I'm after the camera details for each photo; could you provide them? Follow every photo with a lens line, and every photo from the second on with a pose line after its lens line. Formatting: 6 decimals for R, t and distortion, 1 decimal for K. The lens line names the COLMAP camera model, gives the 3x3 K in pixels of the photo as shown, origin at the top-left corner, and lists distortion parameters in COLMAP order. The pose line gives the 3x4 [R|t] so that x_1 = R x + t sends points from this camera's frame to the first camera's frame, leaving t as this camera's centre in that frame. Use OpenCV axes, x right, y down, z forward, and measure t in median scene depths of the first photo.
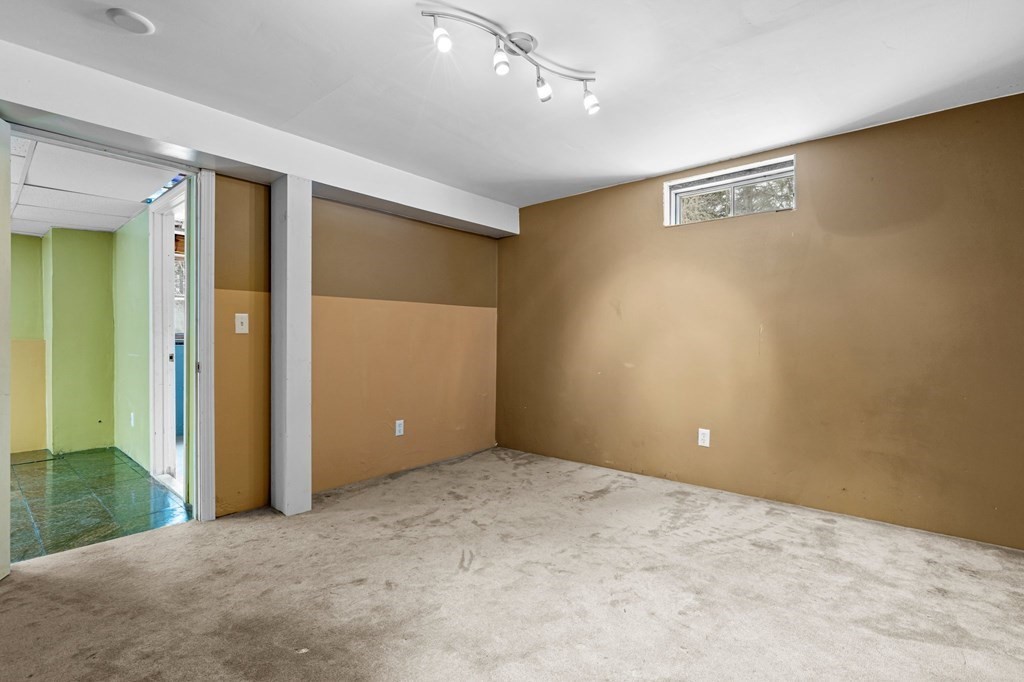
lens RADIAL K [[479.0, 0, 515.1], [0, 479.0, 346.4], [0, 0, 1]] dist [-0.000763, 0.001039]
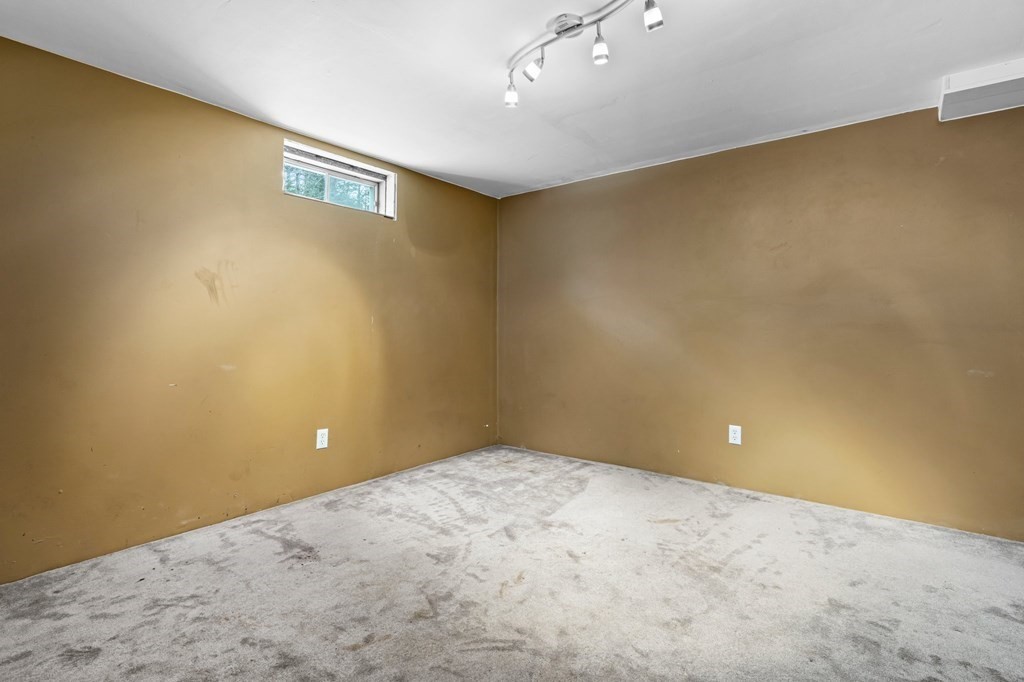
lens RADIAL K [[514.4, 0, 514.0], [0, 514.4, 314.6], [0, 0, 1]] dist [-0.001730, 0.000088]
pose [[-0.061948, 0.022377, 0.997828, -0.695367], [0.010399, 0.999709, -0.021773, -0.022608], [-0.998025, 0.009028, -0.062163, 0.795852]]
